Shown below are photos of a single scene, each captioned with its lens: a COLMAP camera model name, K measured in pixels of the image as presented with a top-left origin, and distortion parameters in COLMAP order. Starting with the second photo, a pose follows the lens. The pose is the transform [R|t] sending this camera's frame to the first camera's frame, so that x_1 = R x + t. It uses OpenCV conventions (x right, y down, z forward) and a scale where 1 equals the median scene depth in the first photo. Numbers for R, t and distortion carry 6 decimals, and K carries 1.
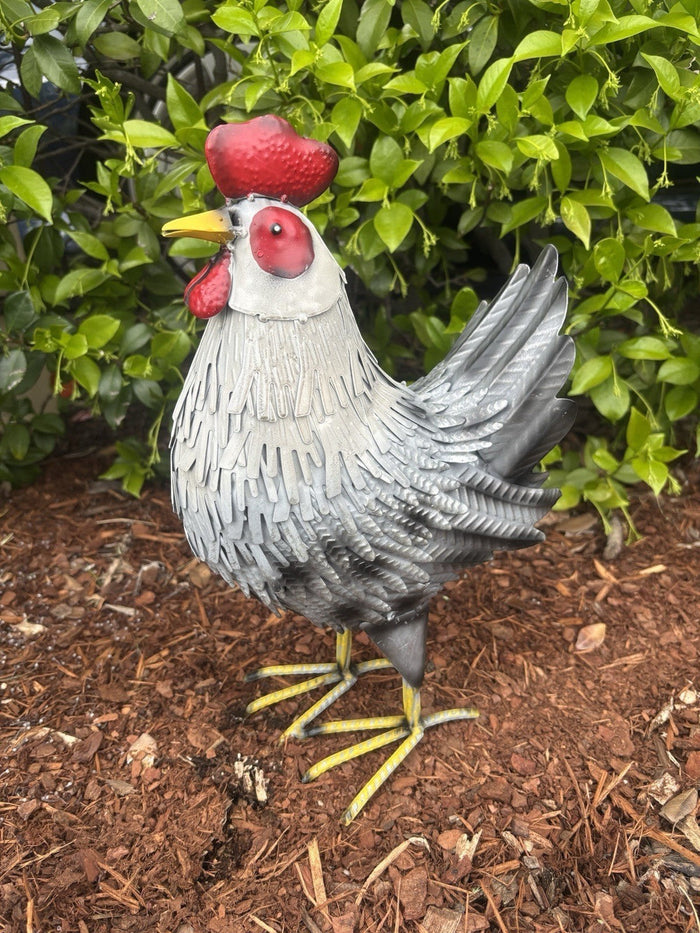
lens RADIAL K [[734.8, 0, 350.0], [0, 734.8, 466.5], [0, 0, 1]] dist [-0.012349, 0.007917]
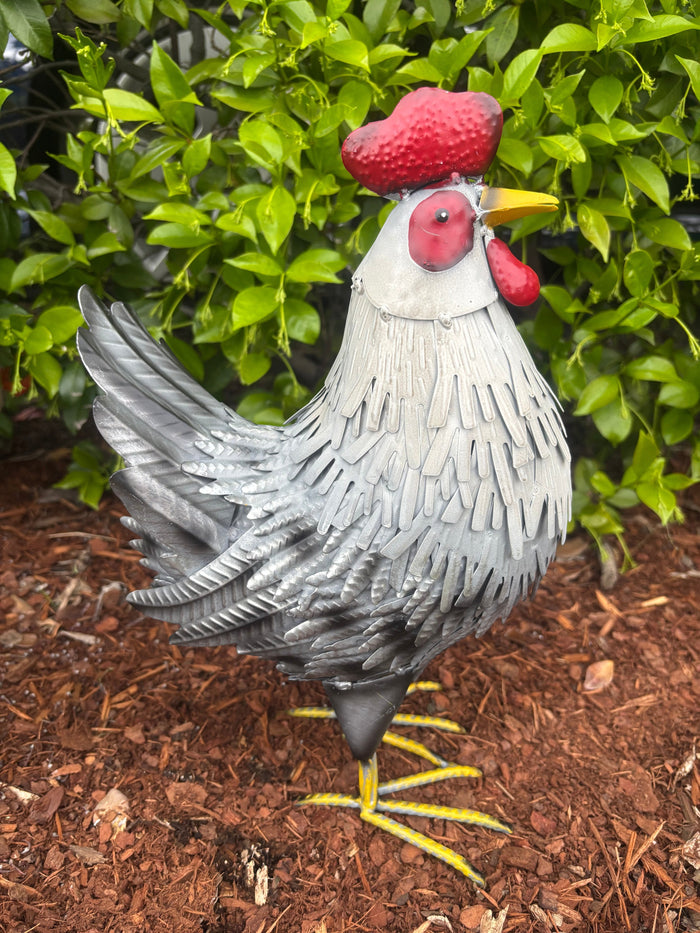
lens RADIAL K [[732.3, 0, 350.4], [0, 732.3, 471.2], [0, 0, 1]] dist [0.013475, -0.048457]
pose [[0.995881, 0.029617, 0.085701, -0.072815], [-0.029614, 0.999561, -0.001301, -0.016978], [-0.085702, -0.001243, 0.996320, 0.093543]]
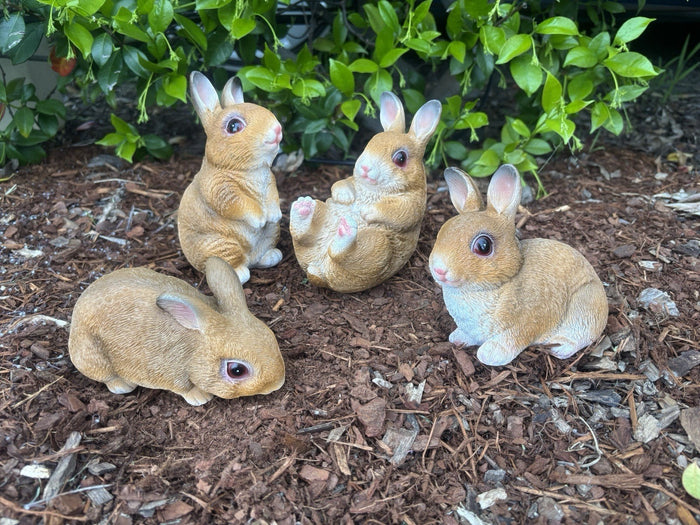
lens RADIAL K [[549.4, 0, 360.6], [0, 549.4, 262.2], [0, 0, 1]] dist [0.013475, -0.048457]
pose [[0.995247, 0.002198, 0.097355, -0.012016], [-0.007689, 0.998397, 0.056069, 0.196059], [-0.097076, -0.056551, 0.993669, 0.115134]]
